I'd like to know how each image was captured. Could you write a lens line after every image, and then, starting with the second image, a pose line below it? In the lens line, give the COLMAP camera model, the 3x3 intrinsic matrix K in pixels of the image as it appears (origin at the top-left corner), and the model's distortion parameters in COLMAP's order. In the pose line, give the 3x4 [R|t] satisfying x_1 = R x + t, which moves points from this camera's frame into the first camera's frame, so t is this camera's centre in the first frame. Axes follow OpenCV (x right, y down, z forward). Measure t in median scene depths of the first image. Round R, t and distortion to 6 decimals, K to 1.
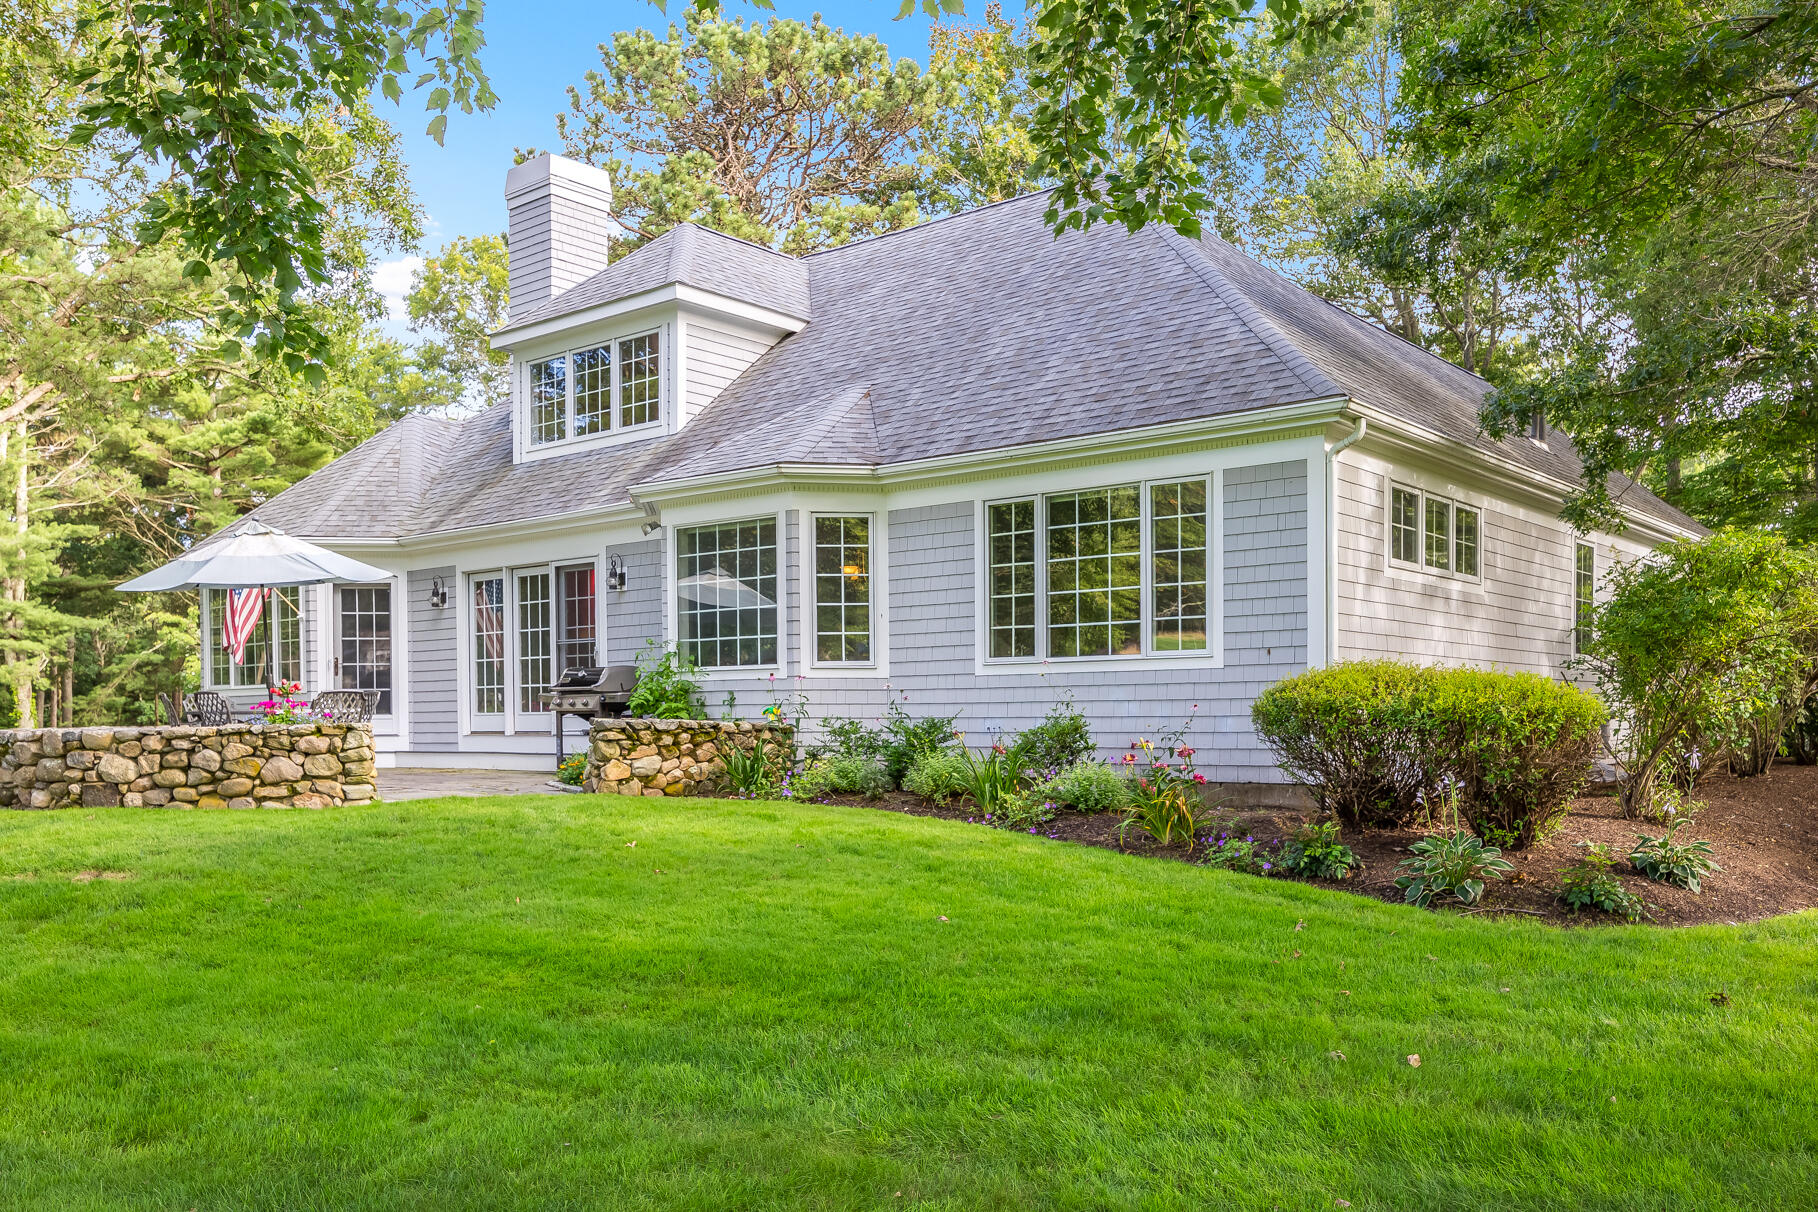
lens RADIAL K [[1426.6, 0, 909.0], [0, 1426.6, 606.0], [0, 0, 1]] dist [-0.001877, -0.001444]
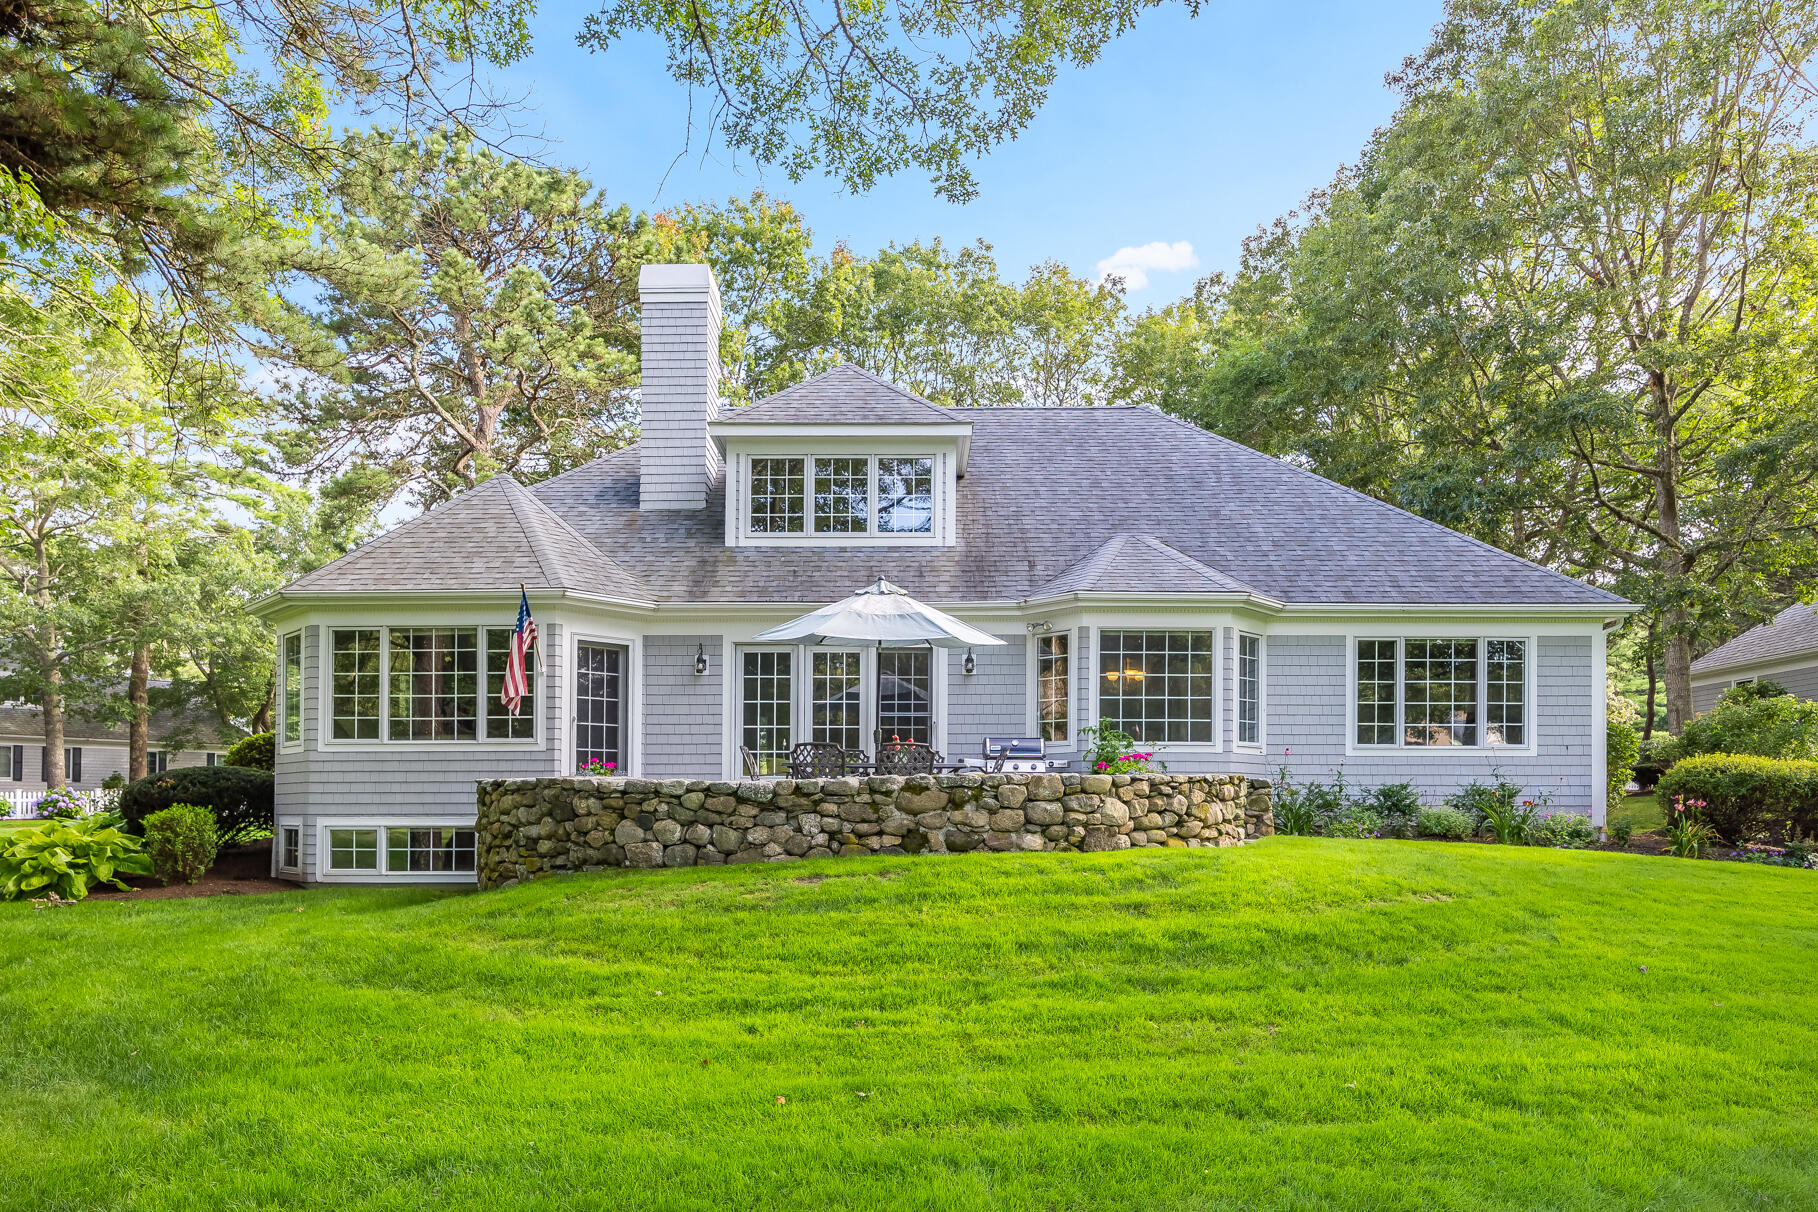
lens RADIAL K [[1118.4, 0, 909.0], [0, 1118.4, 606.0], [0, 0, 1]] dist [-0.000219, -0.000445]
pose [[0.797581, 0.117278, 0.591701, -1.006889], [-0.055527, 0.991027, -0.121579, 0.061025], [-0.600650, 0.064114, 0.796937, 0.354869]]
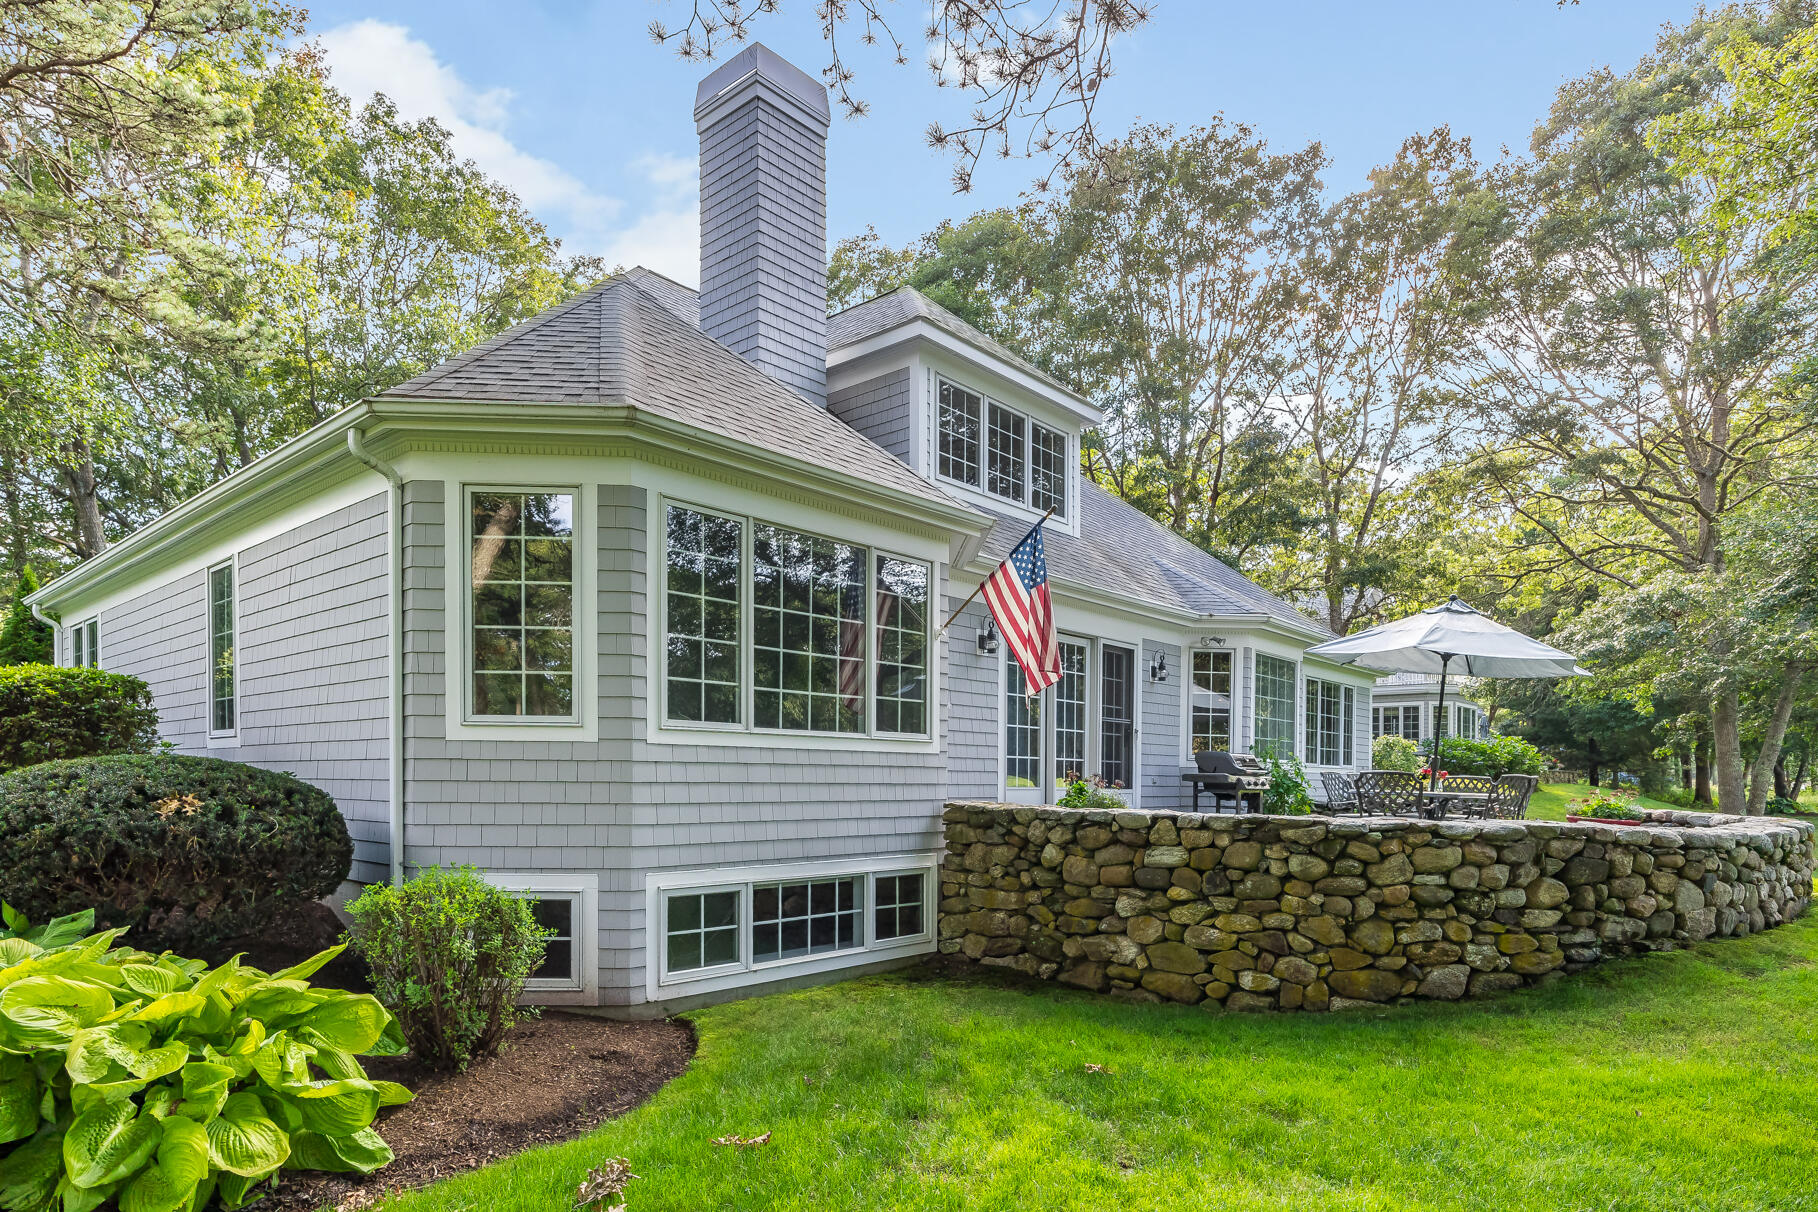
lens RADIAL K [[1058.4, 0, 907.8], [0, 1058.4, 637.7], [0, 0, 1]] dist [0.021444, -0.001291]
pose [[0.026338, 0.133324, 0.990722, -1.352356], [-0.099336, 0.986510, -0.130116, 0.108131], [-0.994705, -0.094987, 0.039227, 1.524764]]
